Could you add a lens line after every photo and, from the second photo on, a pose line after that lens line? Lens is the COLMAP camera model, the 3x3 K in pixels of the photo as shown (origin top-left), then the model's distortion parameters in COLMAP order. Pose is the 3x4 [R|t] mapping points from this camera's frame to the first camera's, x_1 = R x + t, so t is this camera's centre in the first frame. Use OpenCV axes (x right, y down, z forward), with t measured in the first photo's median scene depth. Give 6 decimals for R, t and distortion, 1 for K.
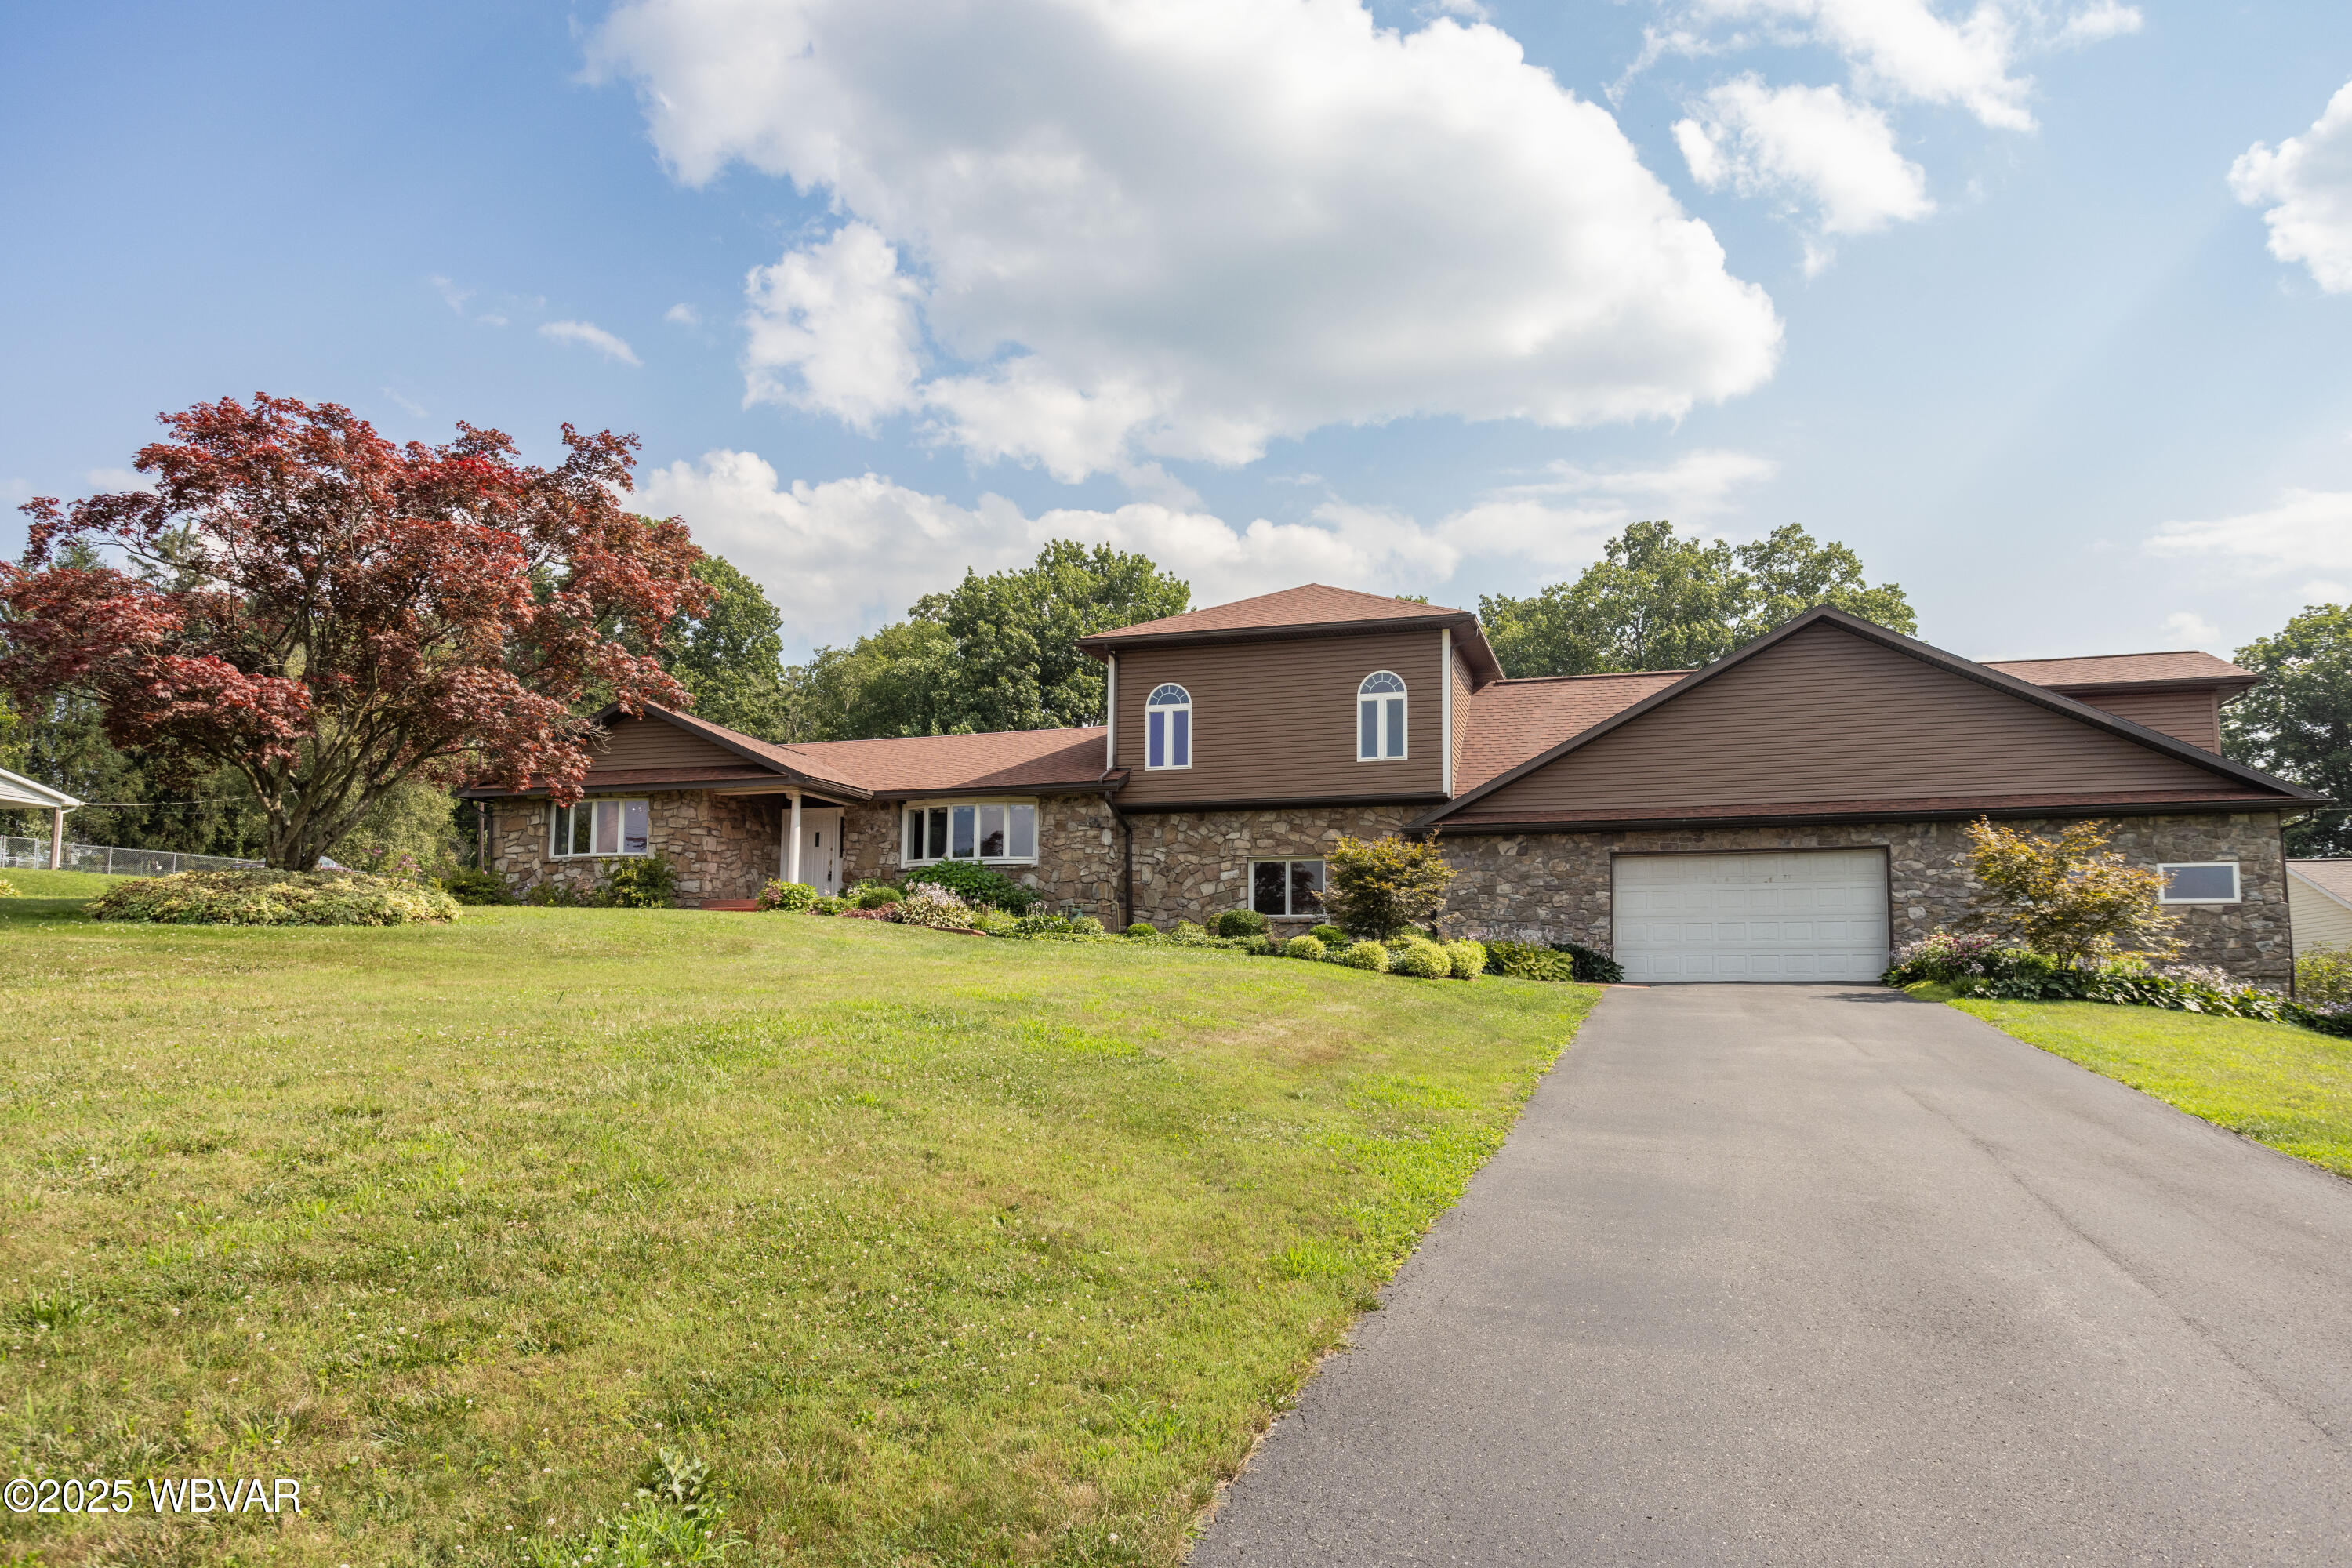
lens RADIAL K [[1503.8, 0, 1175.7], [0, 1503.8, 883.4], [0, 0, 1]] dist [-0.000243, 0.002103]
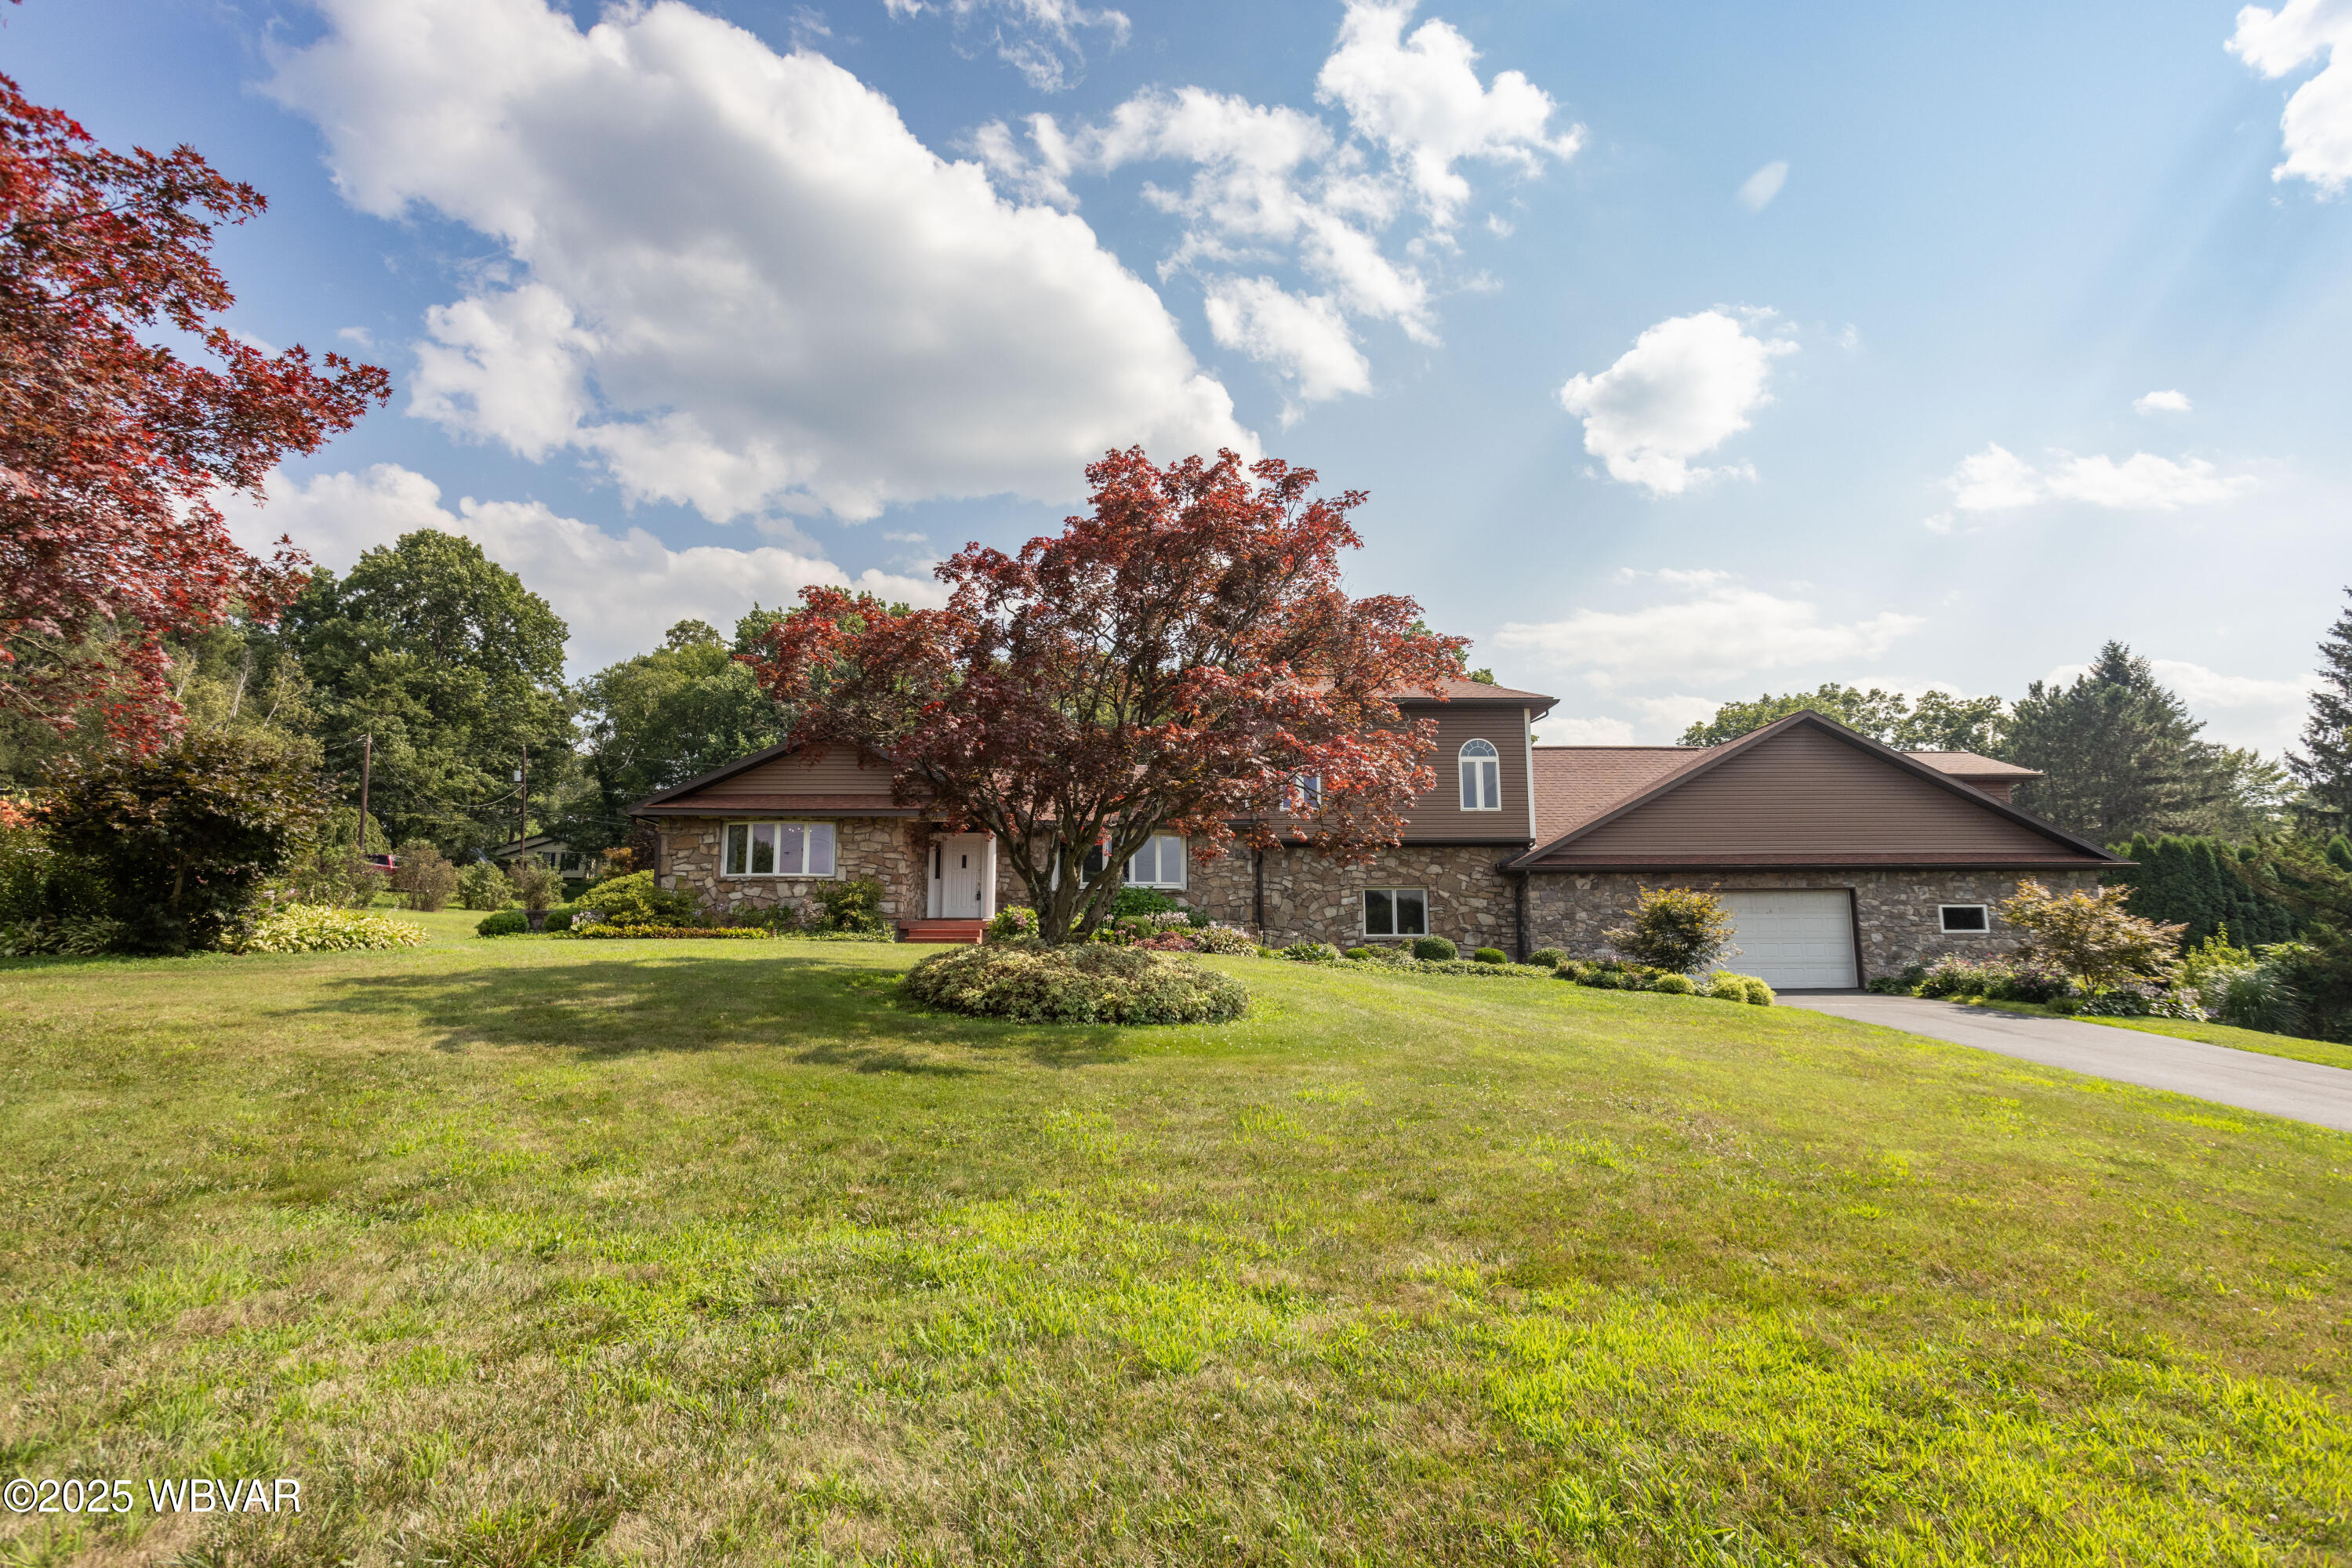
lens RADIAL K [[1223.9, 0, 1111.9], [0, 1223.9, 825.8], [0, 0, 1]] dist [-0.003778, -0.000008]
pose [[0.957232, 0.025294, 0.288215, -0.419377], [-0.015225, 0.999195, -0.037124, -0.025659], [-0.288922, 0.031148, 0.956846, 0.115277]]
